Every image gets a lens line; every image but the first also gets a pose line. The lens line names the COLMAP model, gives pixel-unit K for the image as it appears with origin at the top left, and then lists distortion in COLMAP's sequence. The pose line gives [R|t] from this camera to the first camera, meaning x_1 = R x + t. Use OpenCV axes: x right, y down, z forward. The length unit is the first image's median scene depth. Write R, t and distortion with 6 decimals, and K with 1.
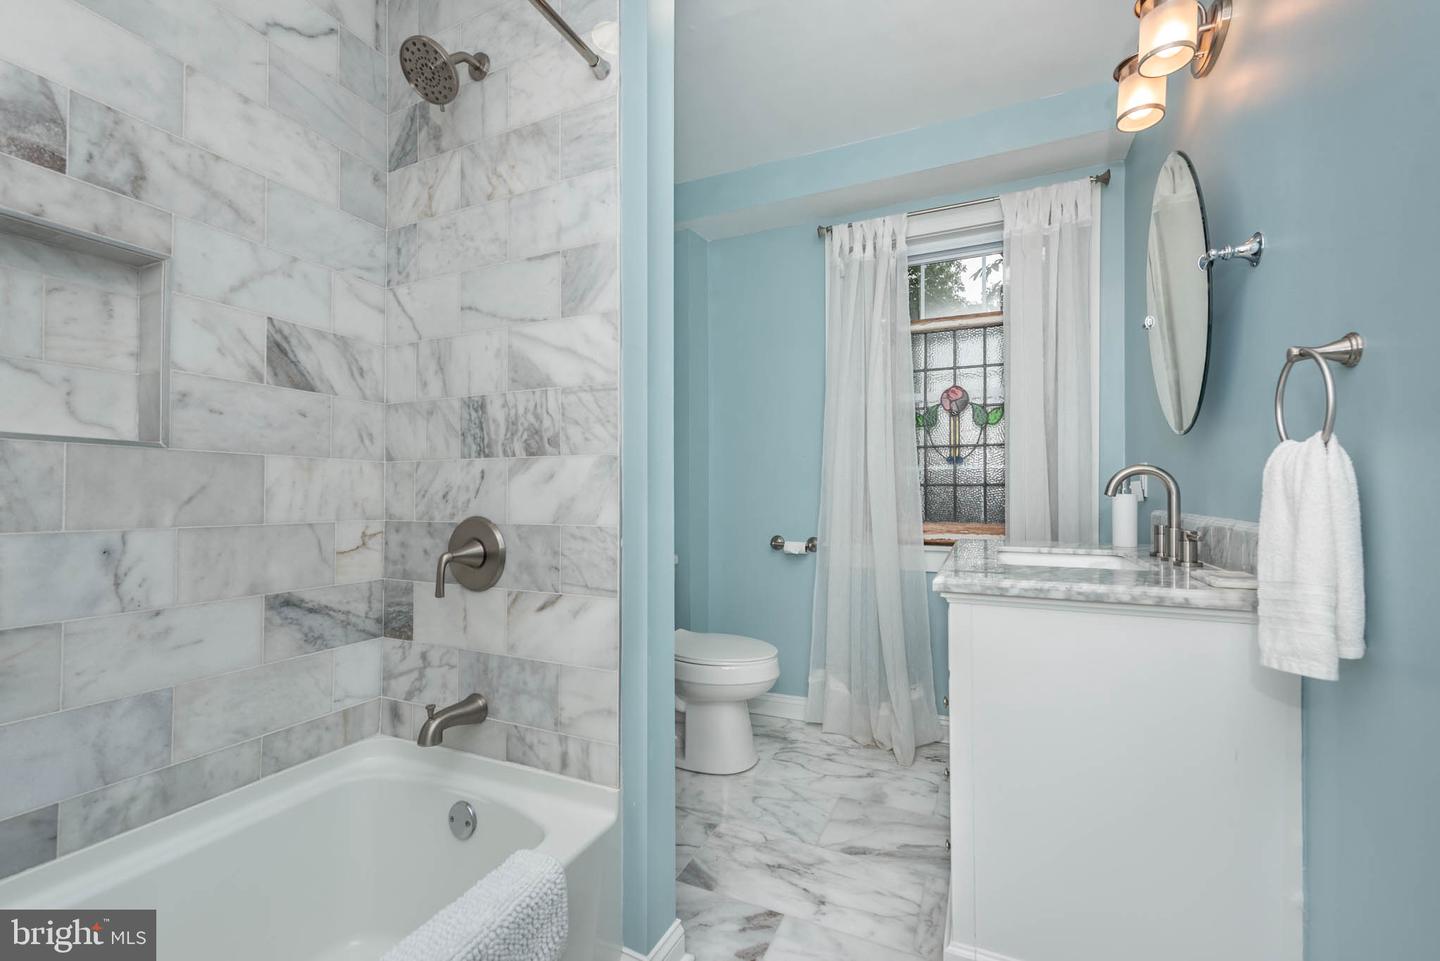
lens RADIAL K [[579.3, 0, 711.1], [0, 579.3, 487.2], [0, 0, 1]] dist [0.012517, -0.002778]
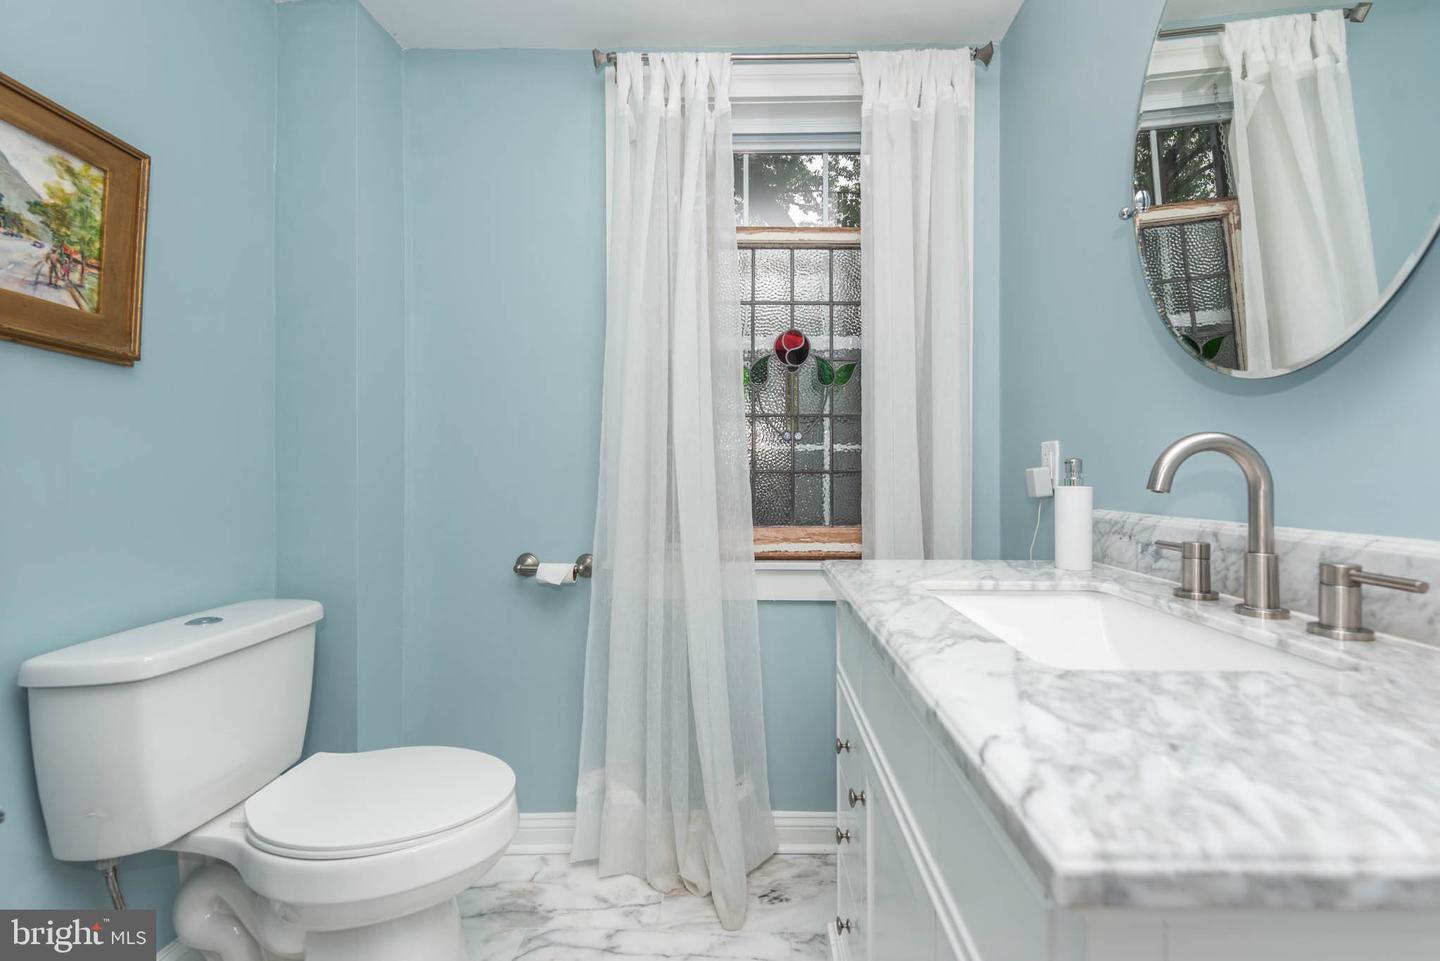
lens RADIAL K [[579.3, 0, 725.1], [0, 579.3, 478.9], [0, 0, 1]] dist [0.012517, -0.002778]
pose [[0.924181, 0.000391, 0.381955, 0.081655], [-0.003349, 0.999969, 0.007079, 0.000821], [-0.381941, -0.007821, 0.924154, 0.395112]]
